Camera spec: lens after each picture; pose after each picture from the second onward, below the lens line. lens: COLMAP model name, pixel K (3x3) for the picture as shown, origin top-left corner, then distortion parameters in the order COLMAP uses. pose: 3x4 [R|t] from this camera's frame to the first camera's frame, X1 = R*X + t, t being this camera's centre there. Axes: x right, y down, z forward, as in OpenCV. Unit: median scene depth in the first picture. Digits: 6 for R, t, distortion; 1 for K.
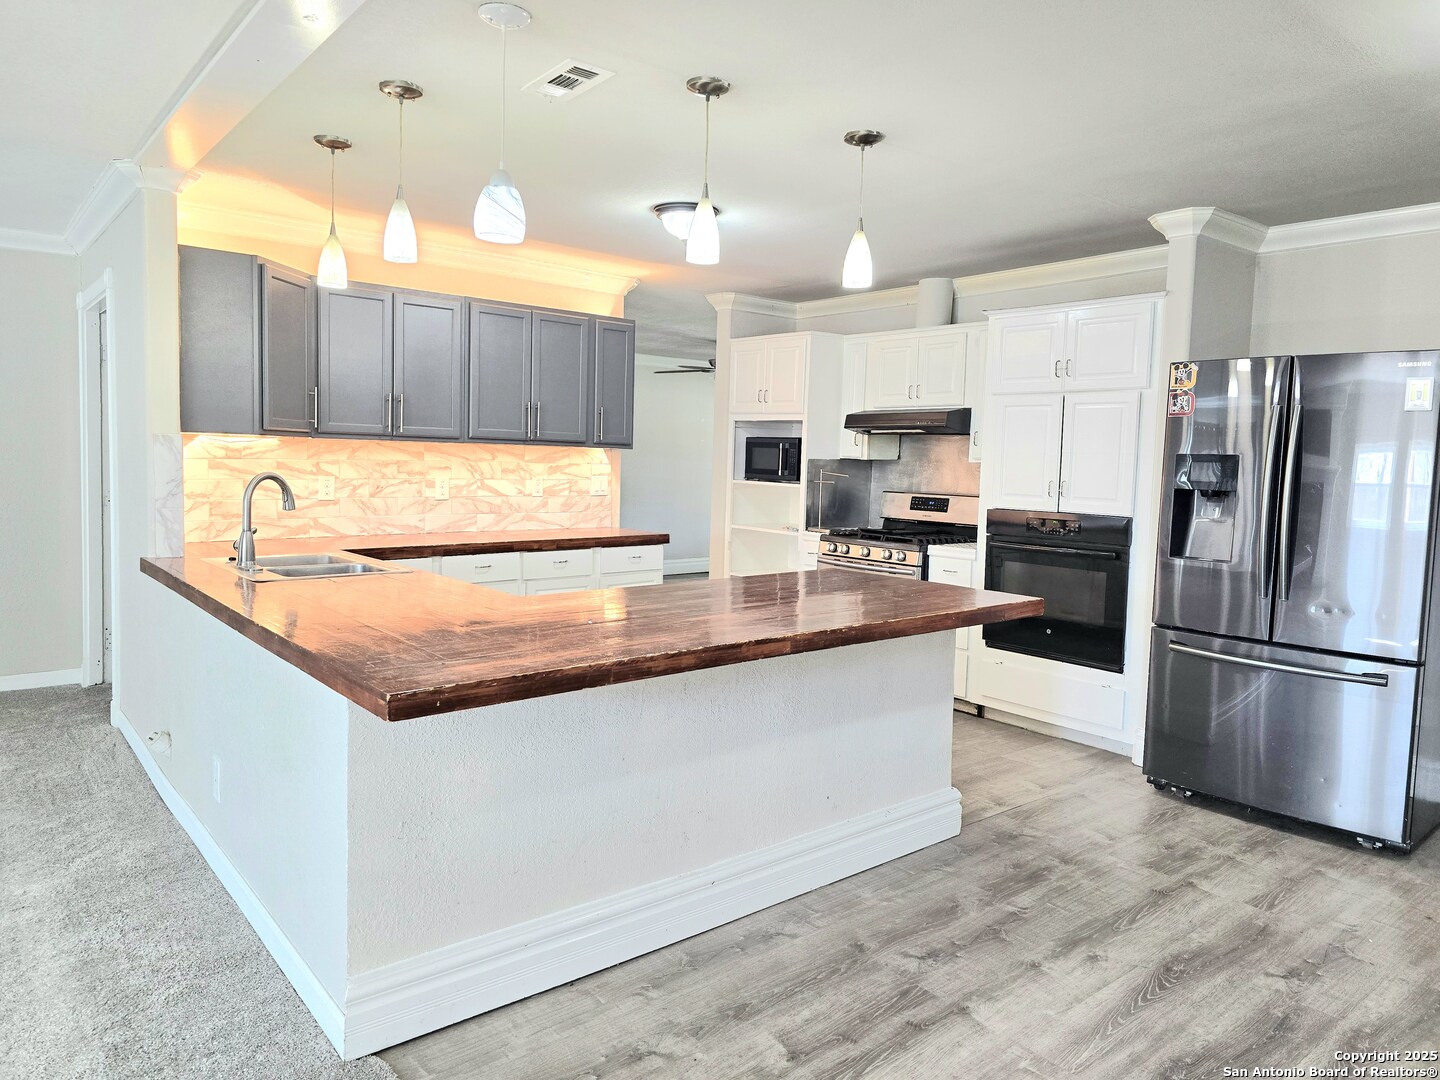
lens RADIAL K [[967.6, 0, 720.0], [0, 967.6, 540.0], [0, 0, 1]] dist [0.091147, -0.073463]
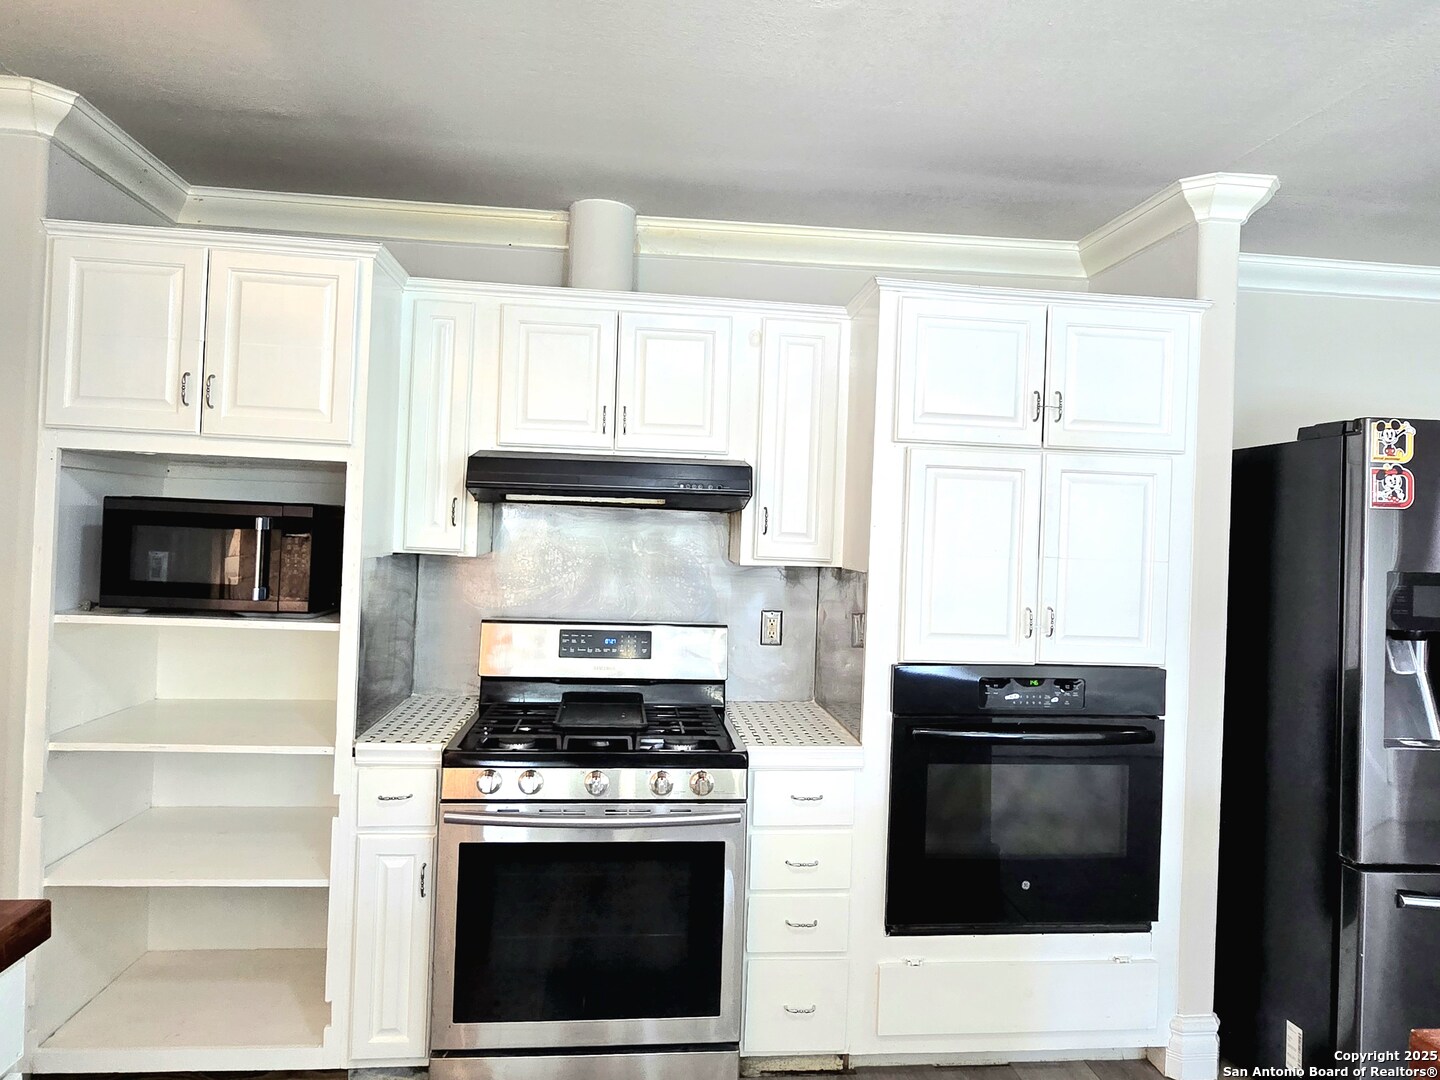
lens RADIAL K [[903.4, 0, 717.4], [0, 903.4, 525.8], [0, 0, 1]] dist [-0.001983, -0.001039]
pose [[0.557066, -0.004194, 0.830458, -0.148561], [0.053792, 0.998070, -0.031043, -0.084667], [-0.828725, 0.061965, 0.556216, 0.728634]]
